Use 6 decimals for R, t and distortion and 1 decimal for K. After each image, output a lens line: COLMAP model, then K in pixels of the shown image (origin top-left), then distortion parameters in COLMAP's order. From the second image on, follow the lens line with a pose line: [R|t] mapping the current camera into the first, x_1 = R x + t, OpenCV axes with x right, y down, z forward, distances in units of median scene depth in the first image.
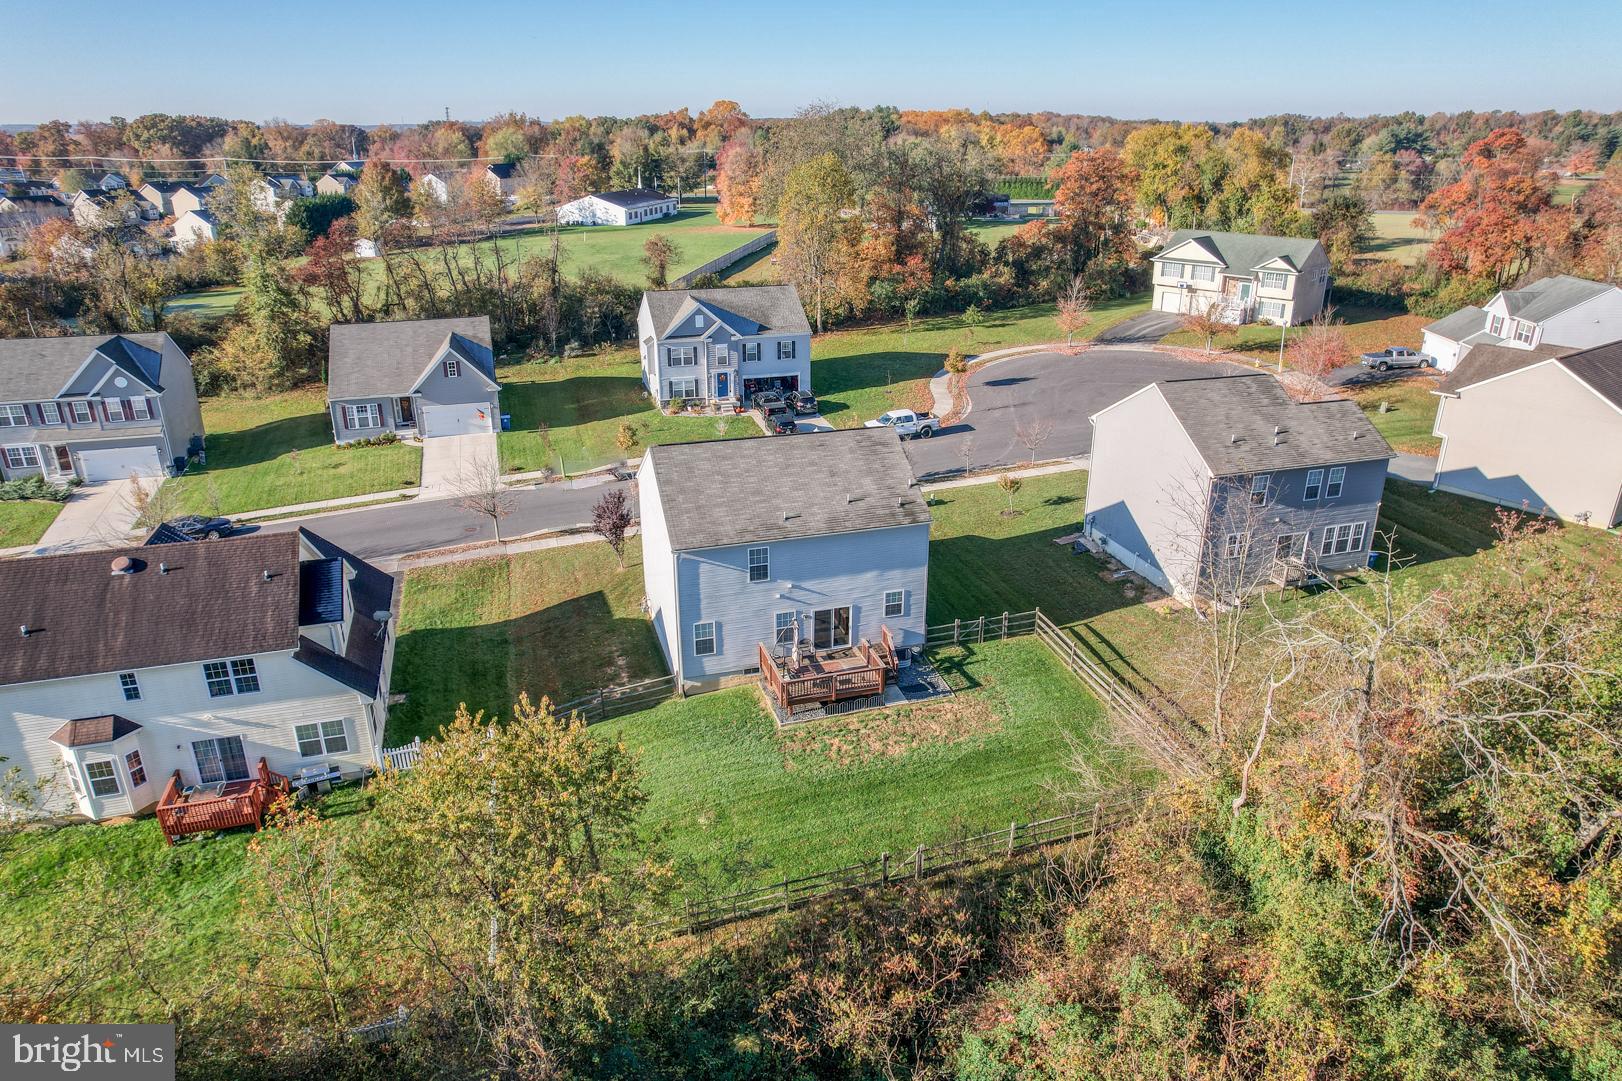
lens RADIAL K [[1025.2, 0, 811.0], [0, 1025.2, 540.5], [0, 0, 1]] dist [-0.084647, 0.061166]
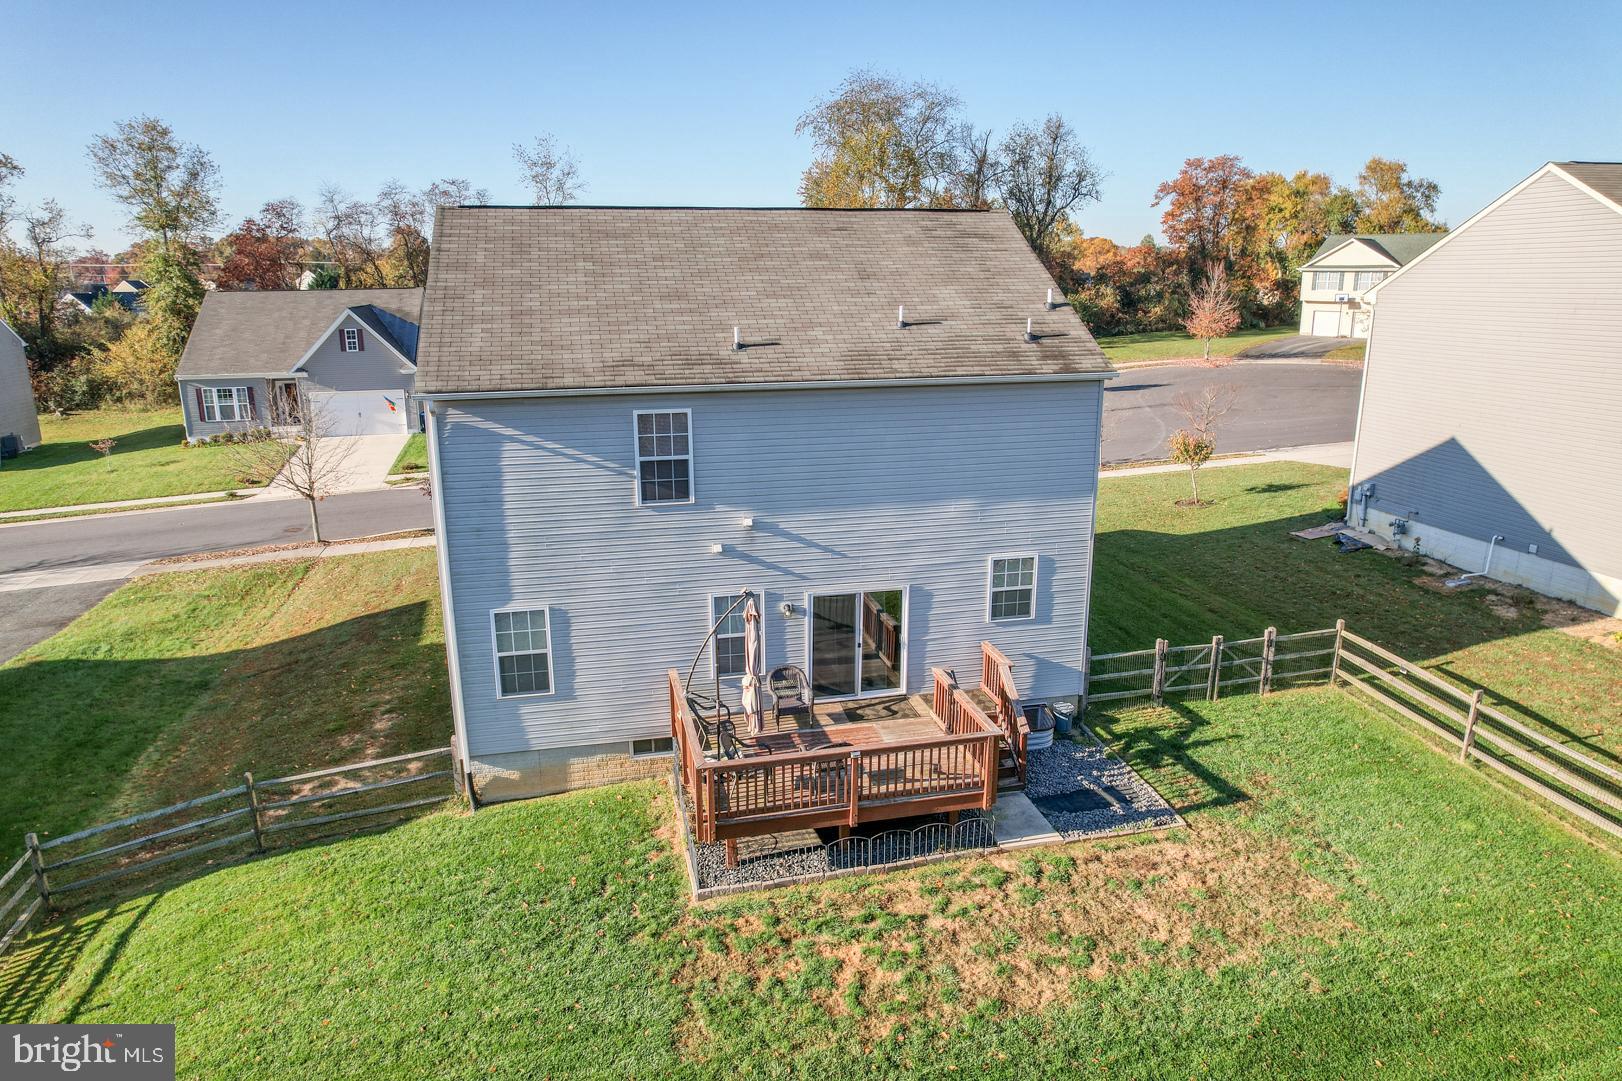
lens RADIAL K [[1025.2, 0, 811.0], [0, 1025.2, 540.5], [0, 0, 1]] dist [-0.084647, 0.061166]
pose [[0.997965, 0.012816, -0.062459, 0.026358], [-0.020681, 0.991692, -0.126961, 0.095723], [0.060313, 0.127994, 0.989939, 0.593167]]
